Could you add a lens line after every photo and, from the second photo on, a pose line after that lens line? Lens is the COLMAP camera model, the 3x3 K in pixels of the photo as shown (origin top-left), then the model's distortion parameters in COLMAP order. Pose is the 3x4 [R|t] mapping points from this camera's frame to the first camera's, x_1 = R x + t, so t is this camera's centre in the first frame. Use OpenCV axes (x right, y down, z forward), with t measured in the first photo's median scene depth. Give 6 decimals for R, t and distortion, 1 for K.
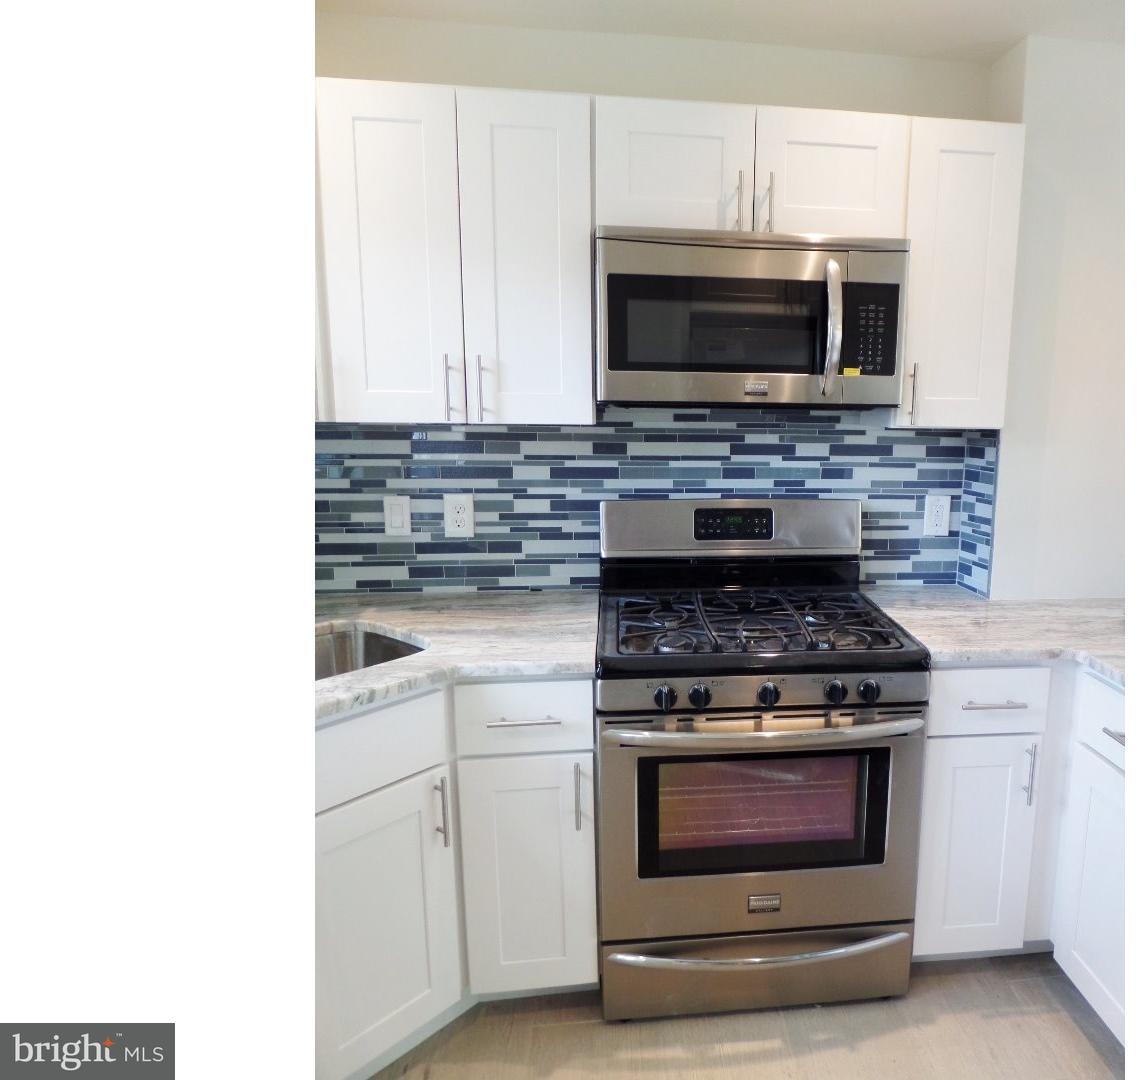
lens RADIAL K [[906.0, 0, 569.5], [0, 906.0, 546.6], [0, 0, 1]] dist [0.022445, 0.001061]
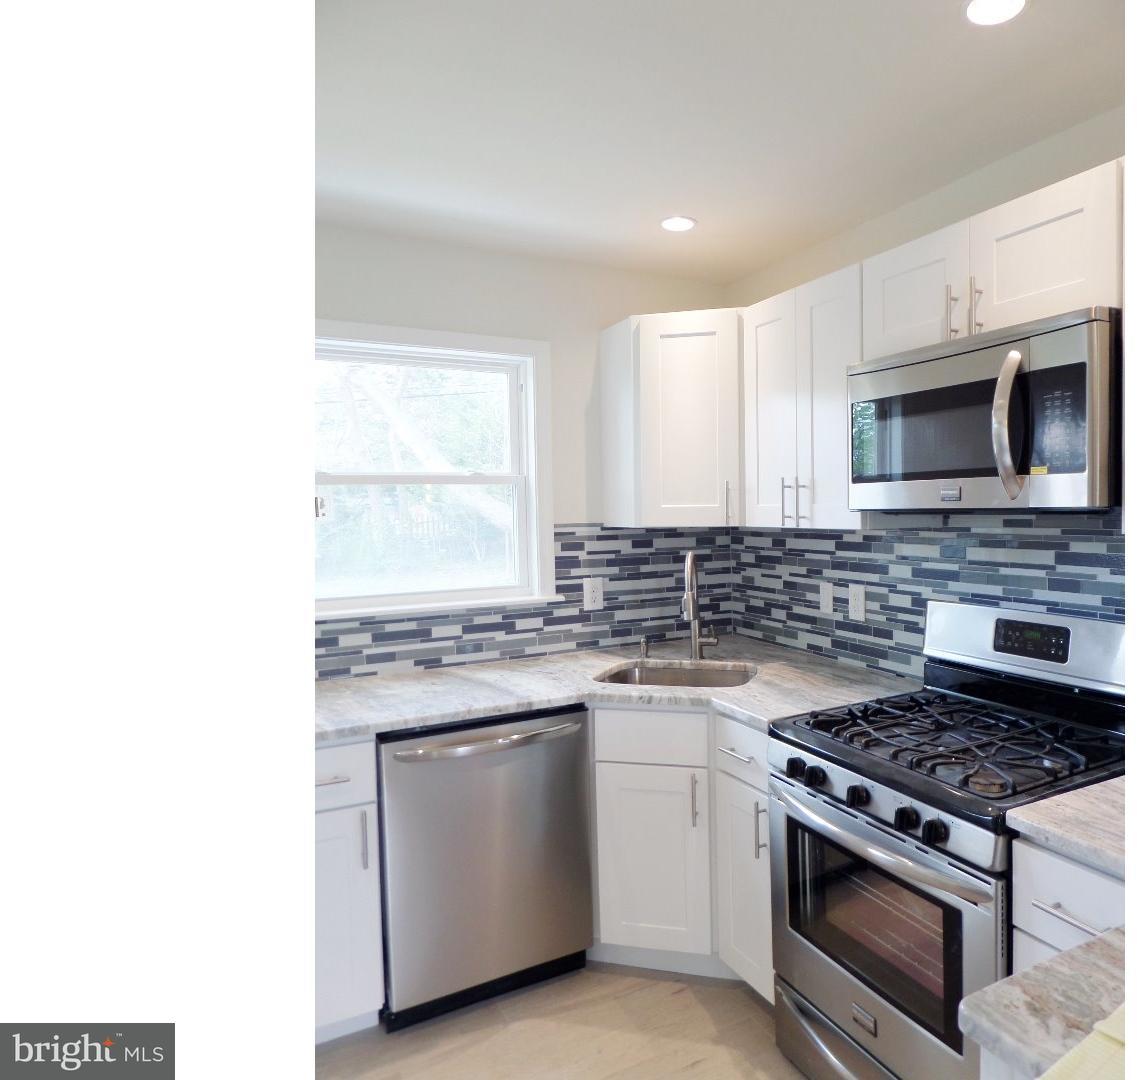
lens RADIAL K [[680.4, 0, 569.6], [0, 680.4, 532.5], [0, 0, 1]] dist [-0.002238, -0.001238]
pose [[0.373123, 0.012220, -0.927701, 0.607225], [-0.132021, 0.990437, -0.040053, -0.041036], [0.918341, 0.137421, 0.371169, 0.298053]]
